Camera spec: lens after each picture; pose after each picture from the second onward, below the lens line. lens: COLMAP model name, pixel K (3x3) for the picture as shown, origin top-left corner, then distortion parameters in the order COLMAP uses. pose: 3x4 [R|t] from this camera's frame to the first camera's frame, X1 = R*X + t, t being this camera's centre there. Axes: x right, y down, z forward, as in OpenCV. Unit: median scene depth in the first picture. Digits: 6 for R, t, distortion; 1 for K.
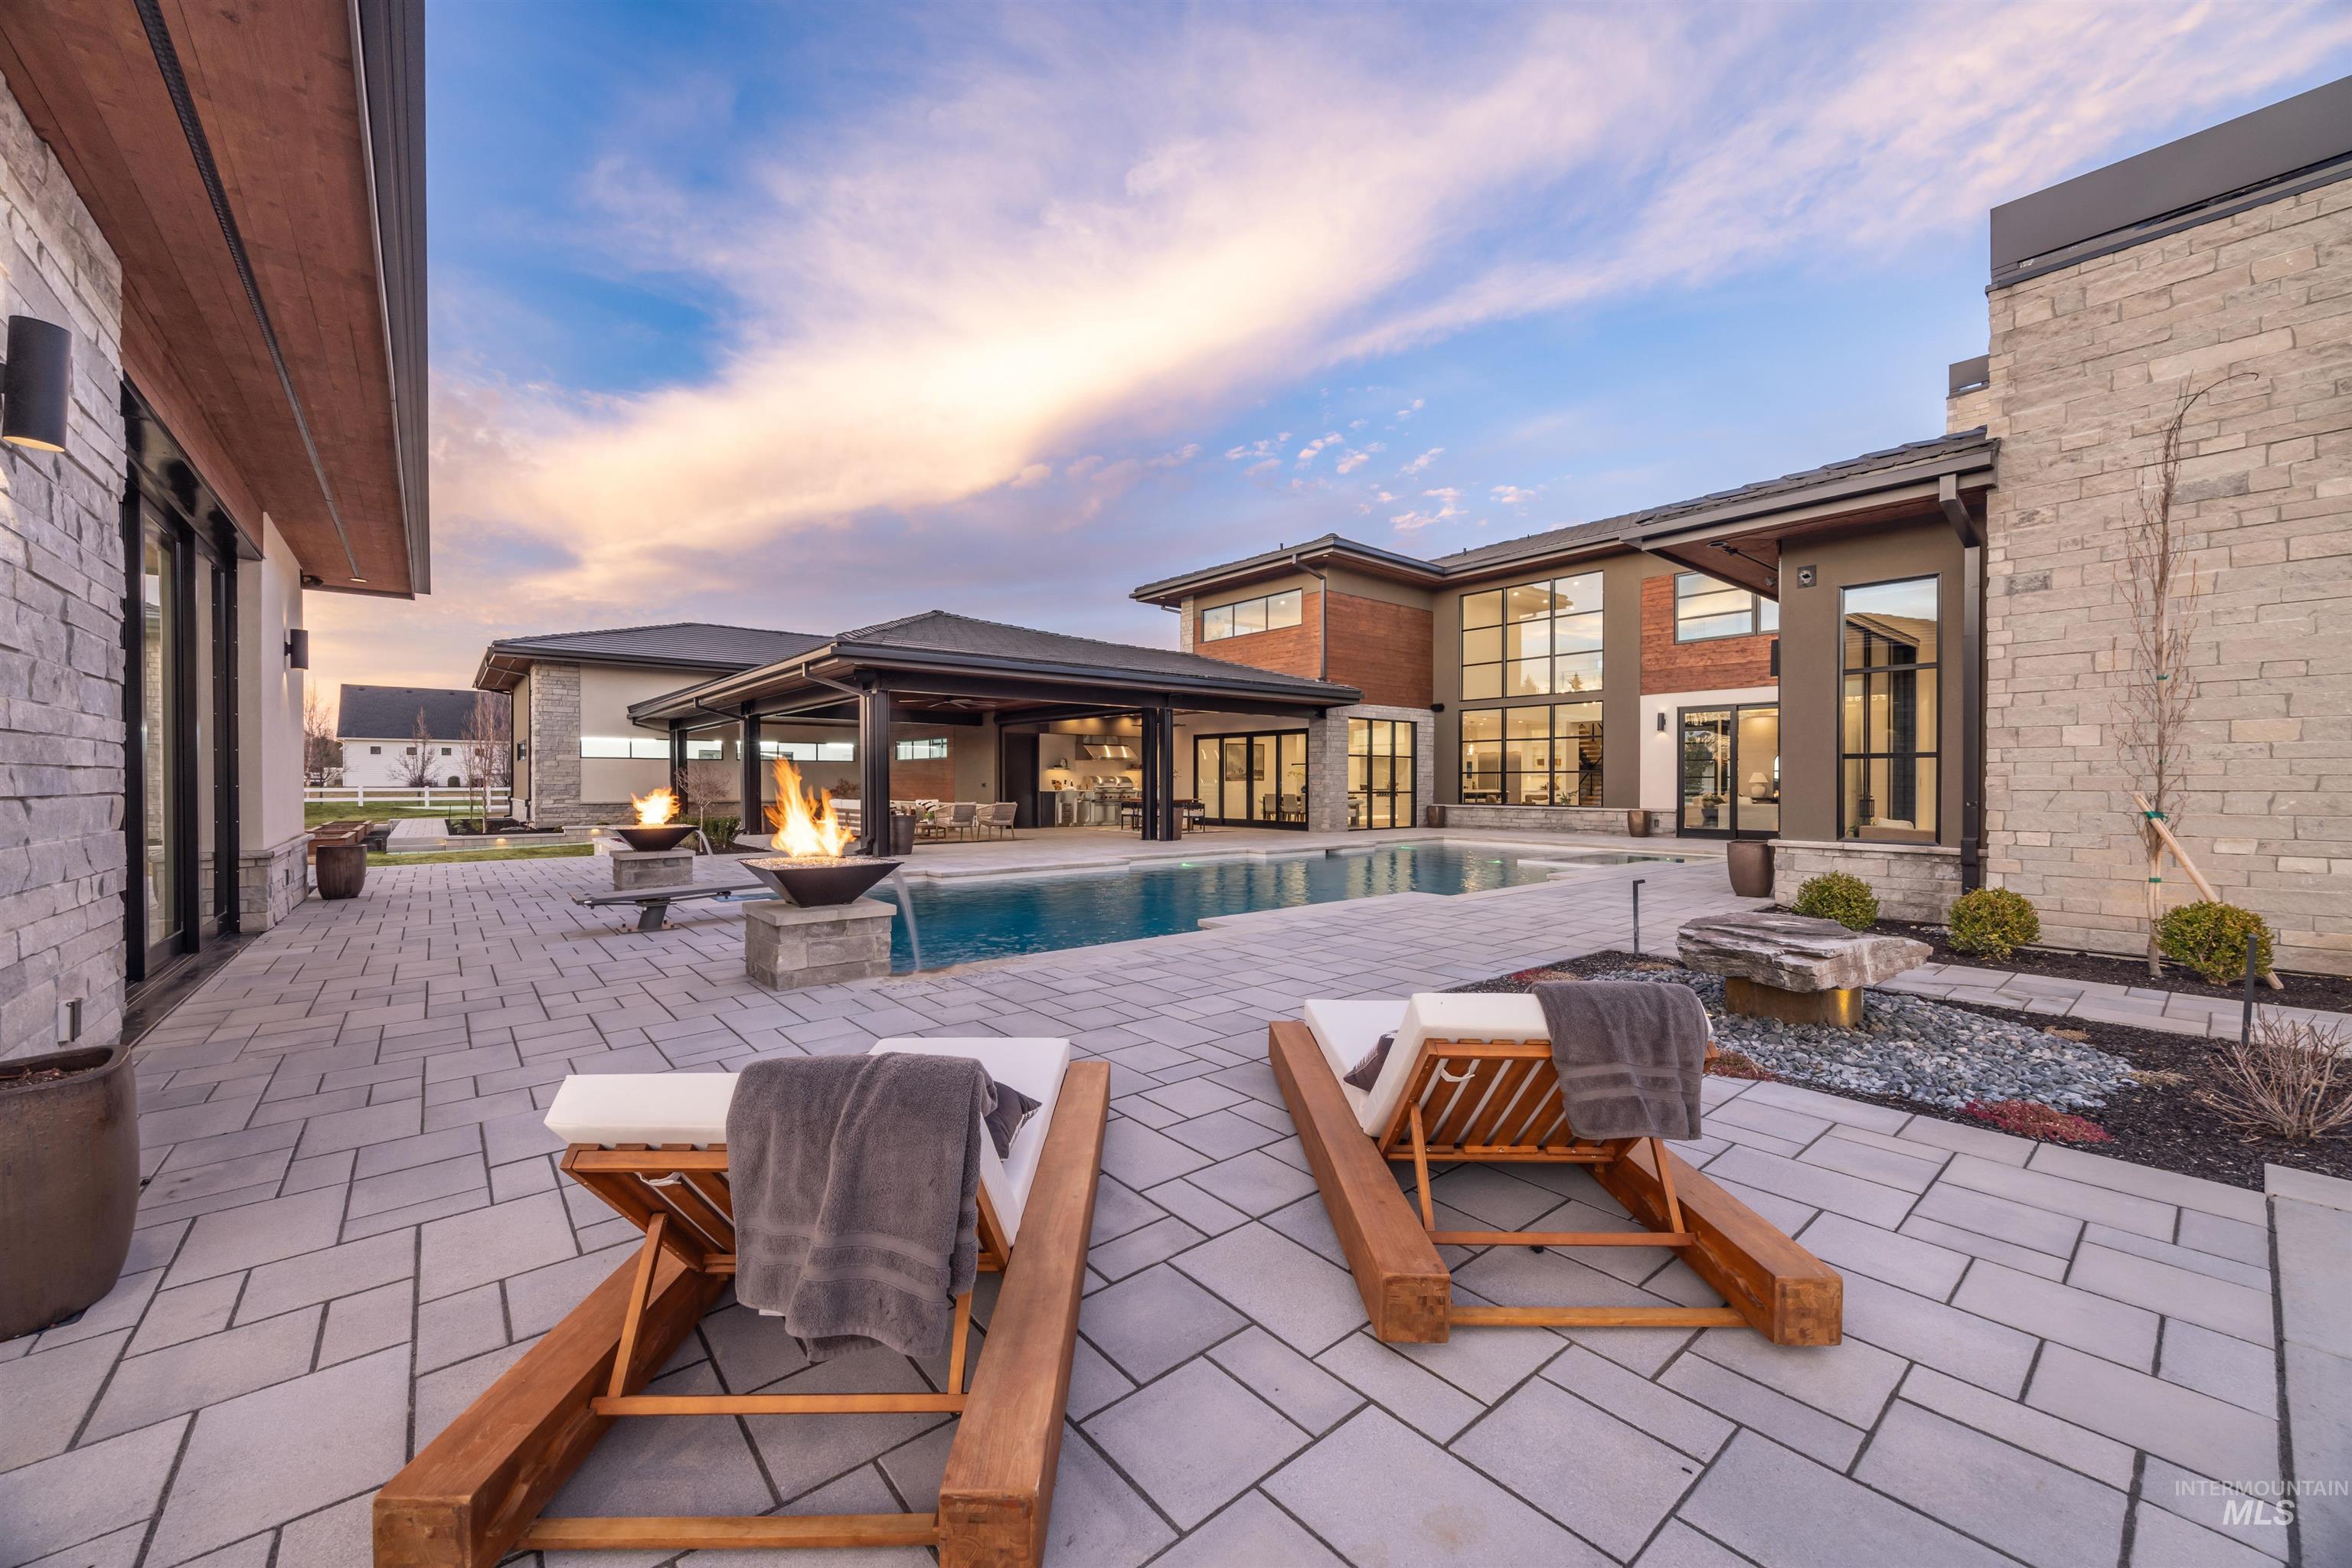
lens RADIAL K [[892.7, 0, 1174.9], [0, 892.7, 783.0], [0, 0, 1]] dist [0.000803, 0.000031]
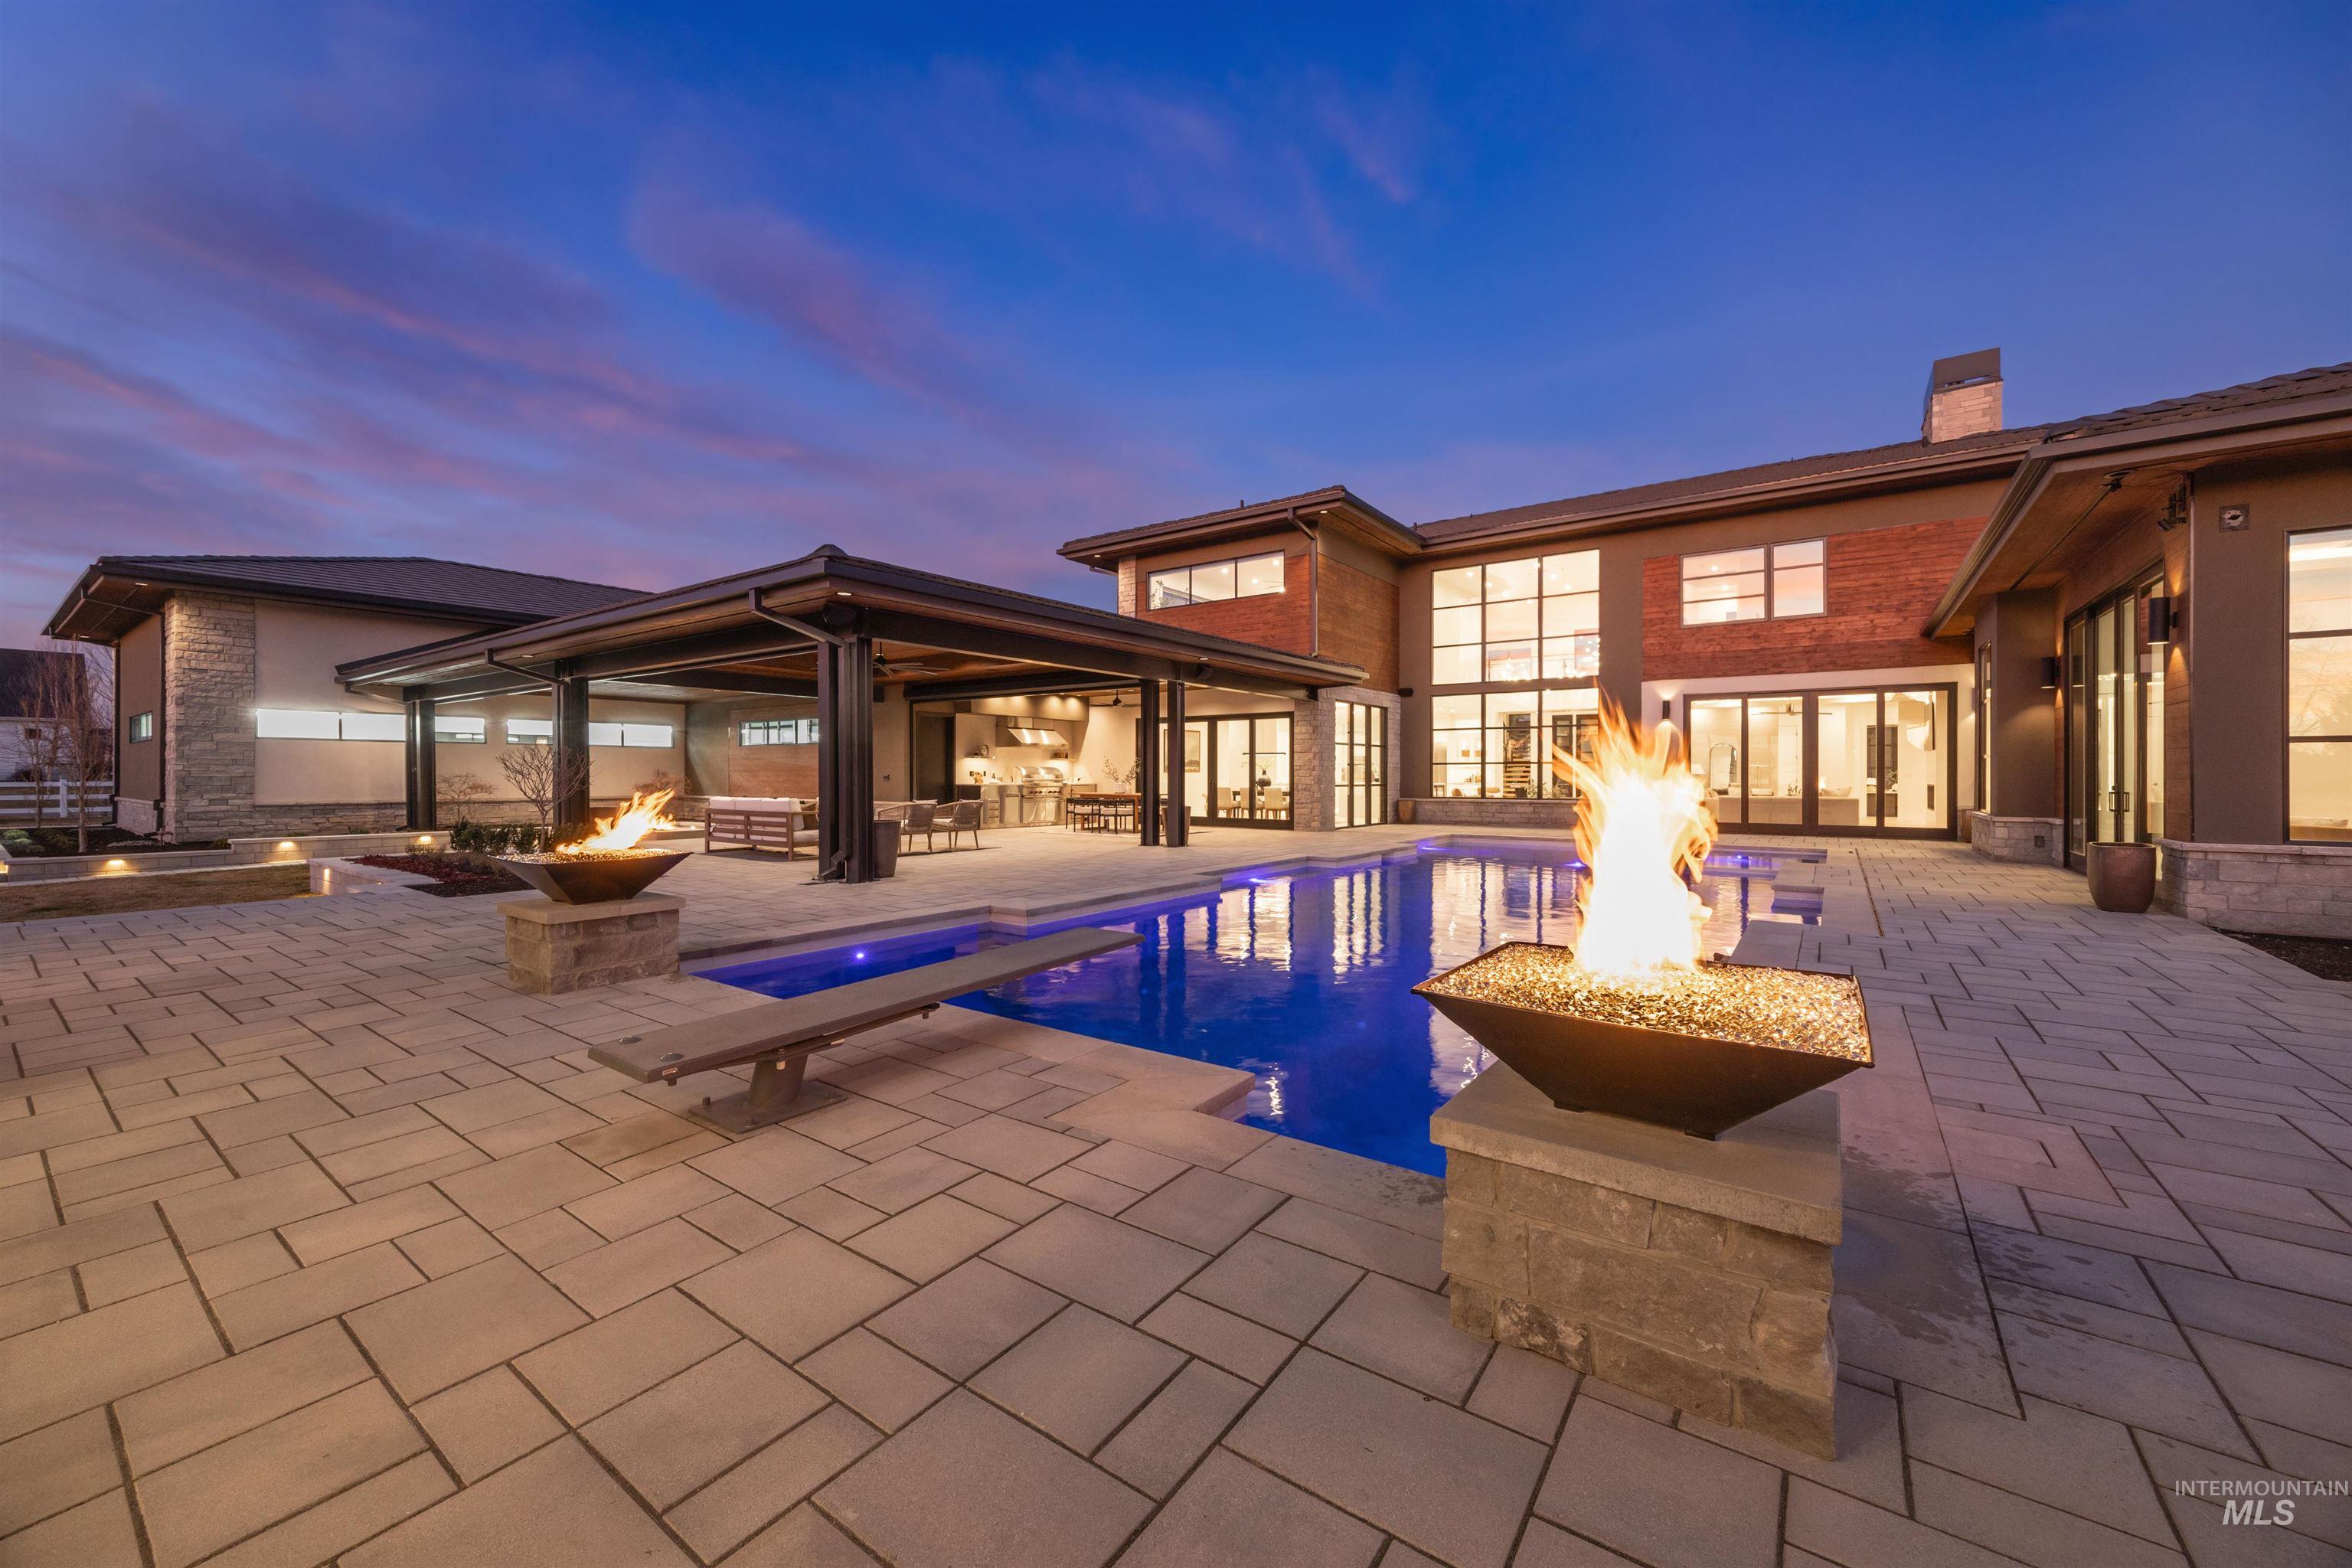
lens RADIAL K [[892.7, 0, 1177.8], [0, 892.7, 776.8], [0, 0, 1]] dist [0.000803, 0.000031]
pose [[0.968879, -0.000867, 0.247535, -0.161544], [0.000414, 0.999998, 0.001882, 0.000571], [-0.247536, -0.001721, 0.968877, 0.172920]]
